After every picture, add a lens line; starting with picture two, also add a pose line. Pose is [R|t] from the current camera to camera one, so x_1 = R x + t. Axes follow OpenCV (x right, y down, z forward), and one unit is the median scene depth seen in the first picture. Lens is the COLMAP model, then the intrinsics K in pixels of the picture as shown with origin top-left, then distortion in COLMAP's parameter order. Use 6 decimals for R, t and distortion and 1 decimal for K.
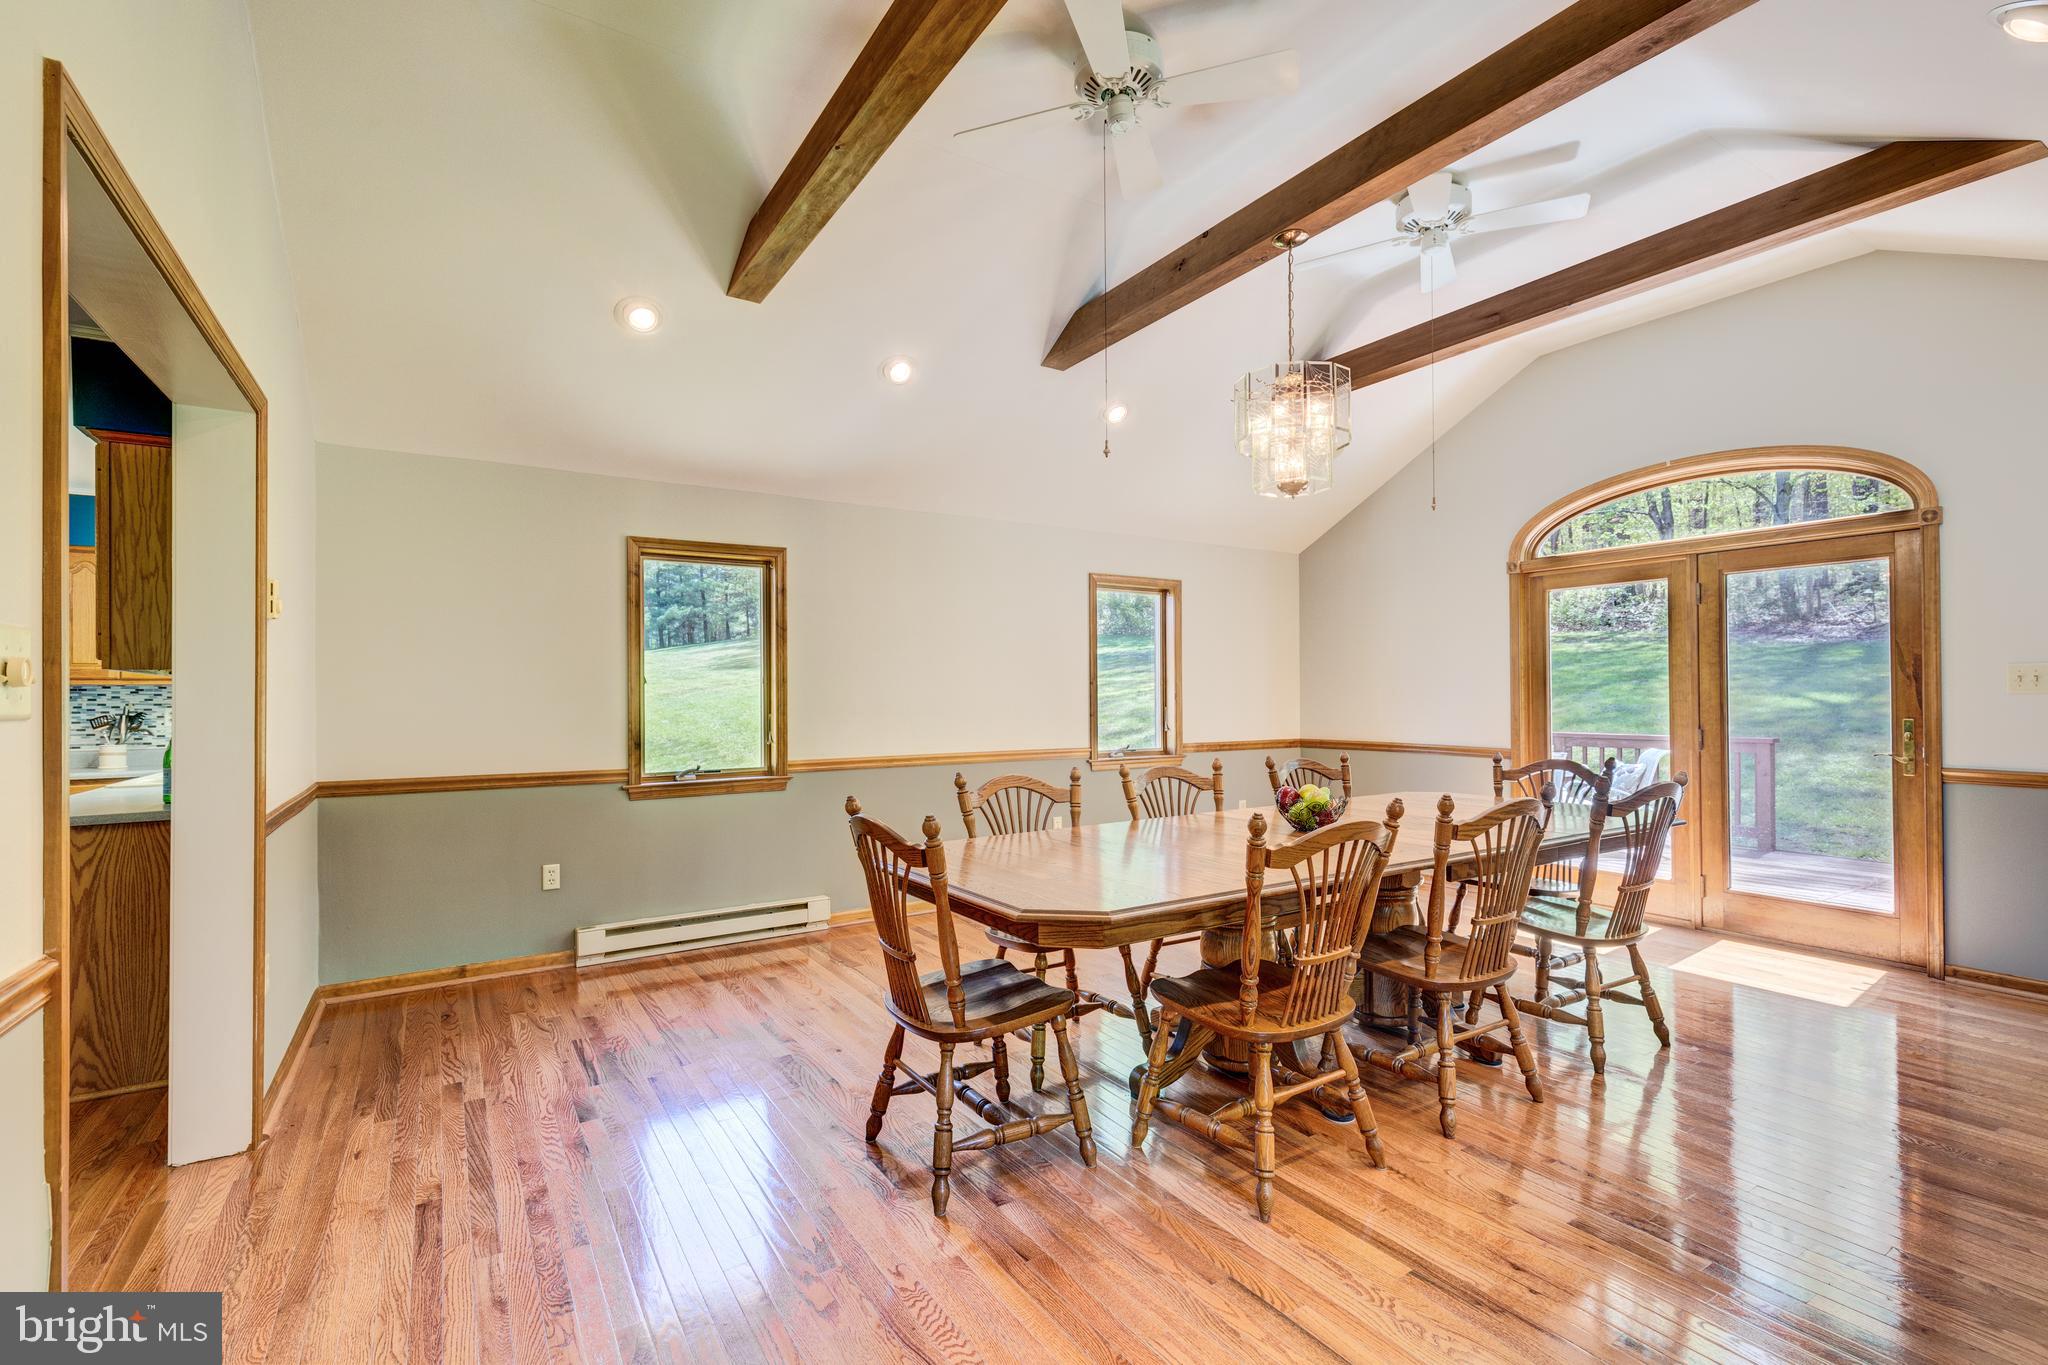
lens RADIAL K [[921.6, 0, 1017.0], [0, 921.6, 689.7], [0, 0, 1]] dist [0.007856, -0.002436]
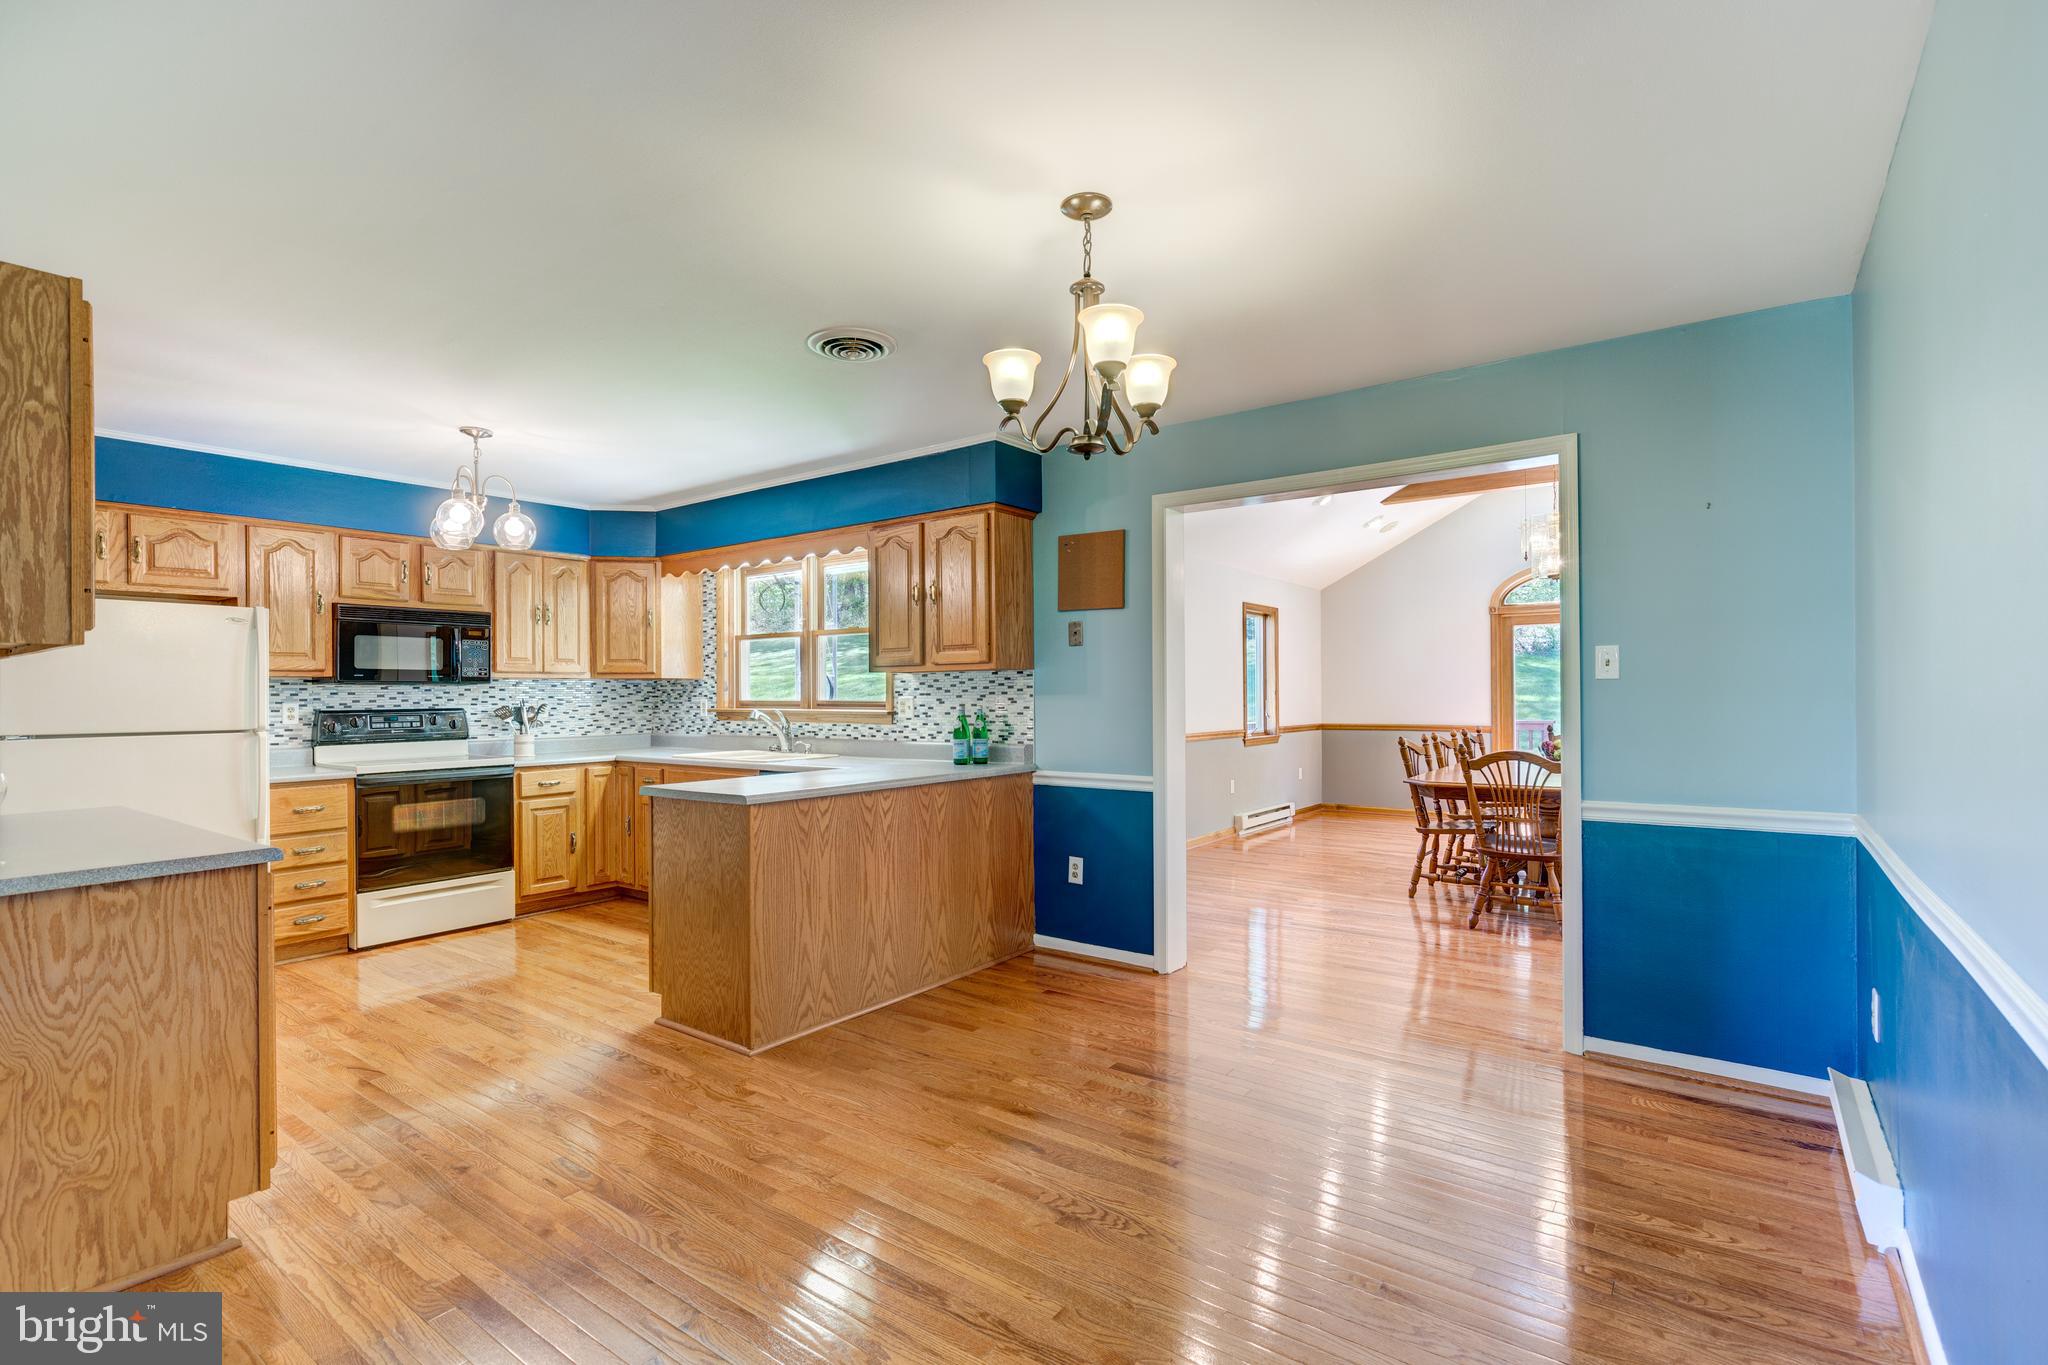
lens RADIAL K [[938.7, 0, 1018.6], [0, 938.7, 687.9], [0, 0, 1]] dist [-0.009319, 0.004592]
pose [[0.933655, 0.003817, 0.358152, -0.942451], [-0.002851, 0.999991, -0.003227, 0.008215], [-0.358161, 0.001991, 0.933658, -0.243736]]
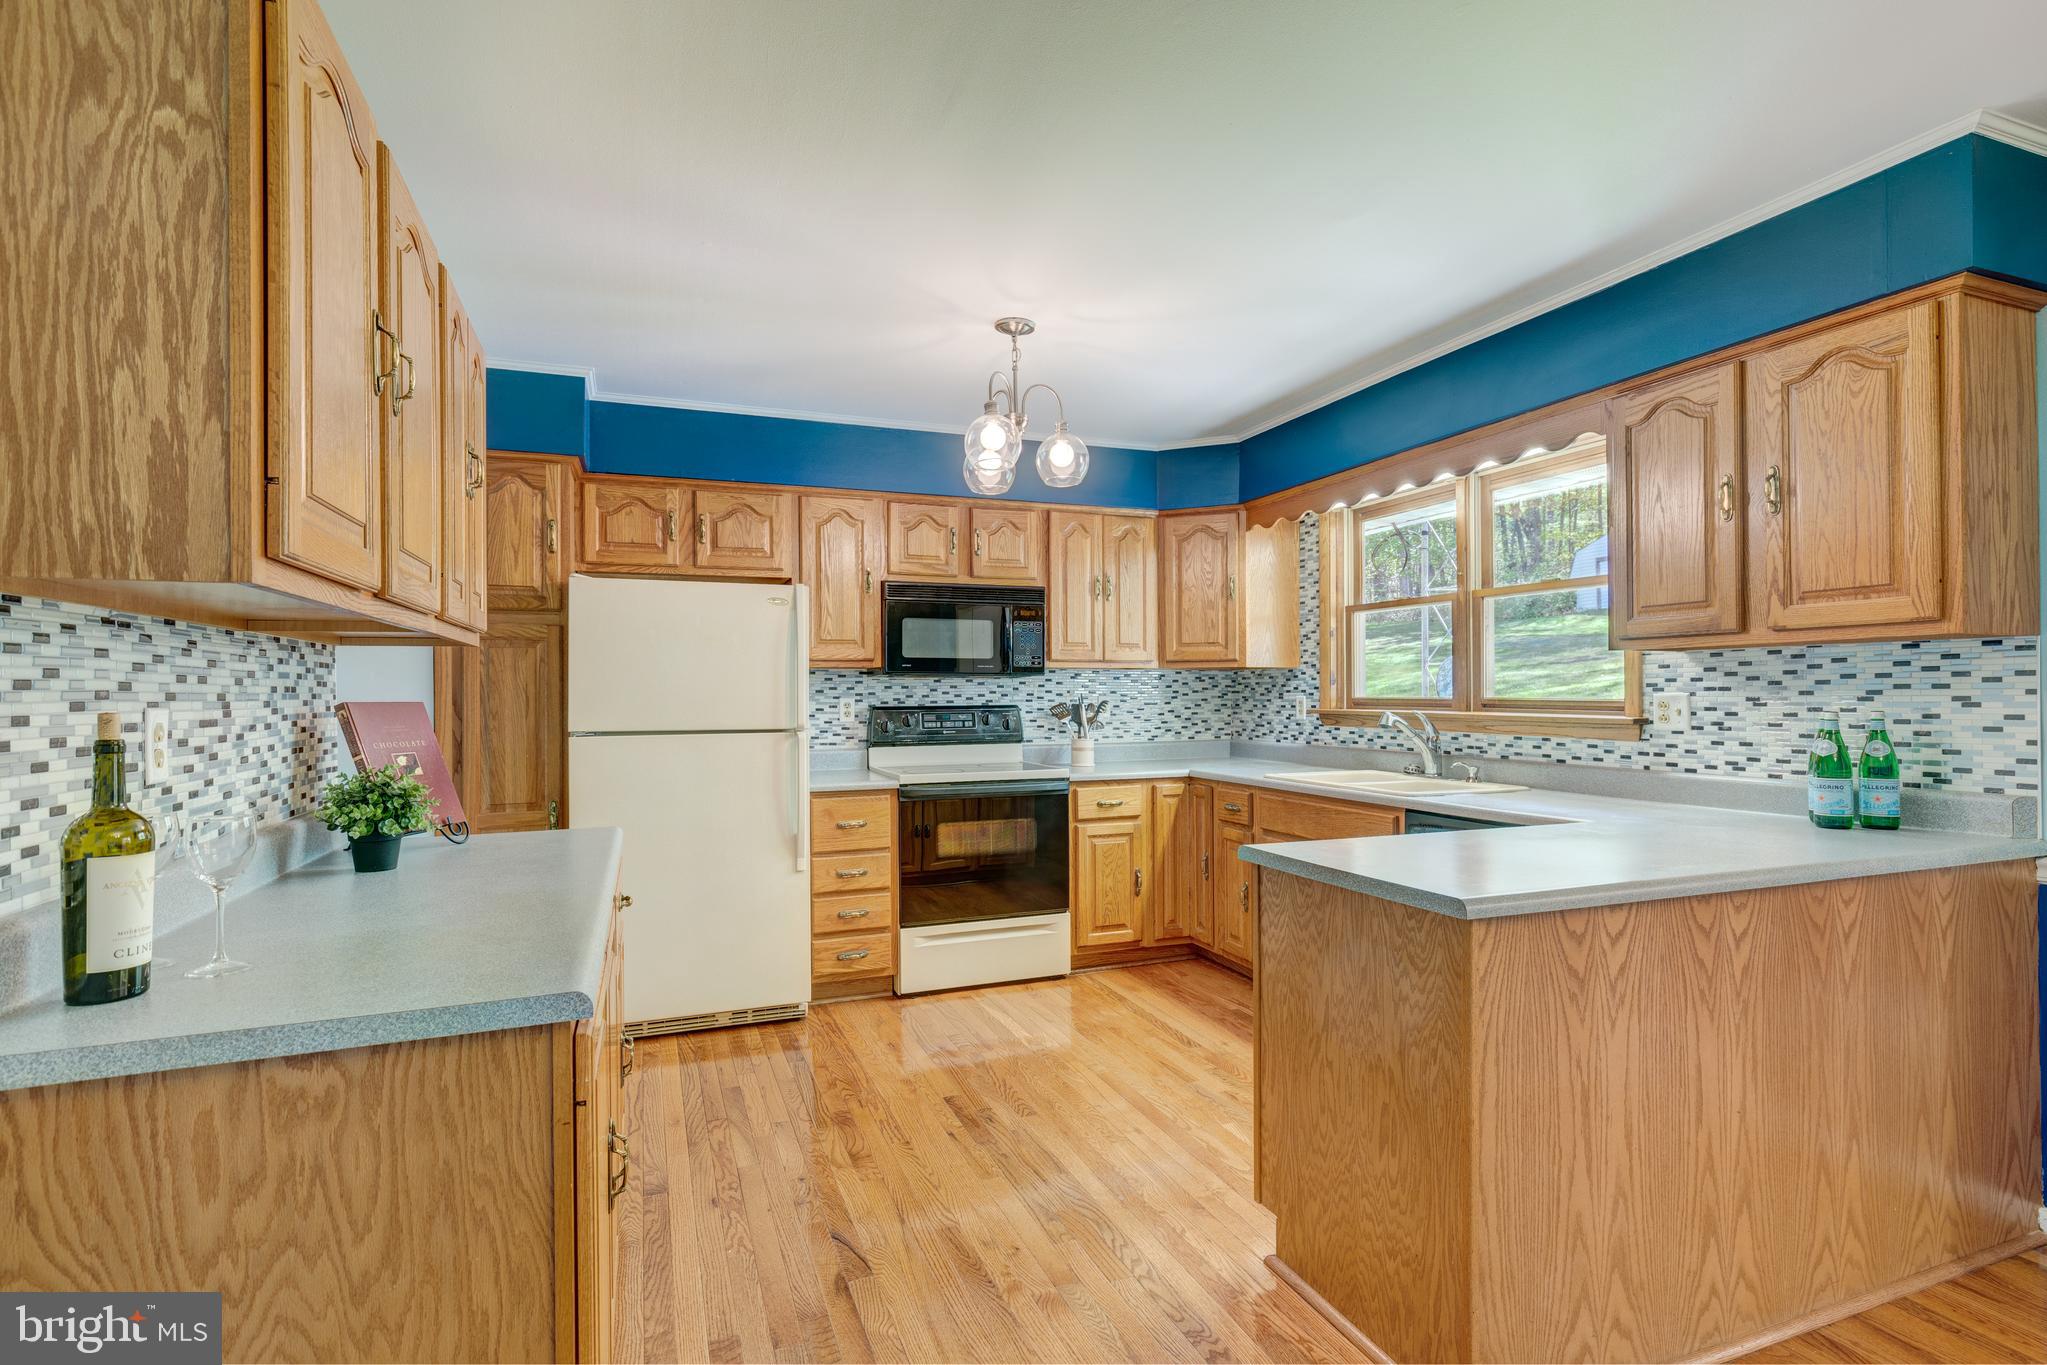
lens RADIAL K [[978.7, 0, 1029.1], [0, 978.7, 688.7], [0, 0, 1]] dist [-0.002062, -0.000199]
pose [[0.981711, 0.003594, -0.190345, -0.966847], [-0.003027, 0.999990, 0.003271, 0.011528], [0.190355, -0.002635, 0.981712, 0.111674]]
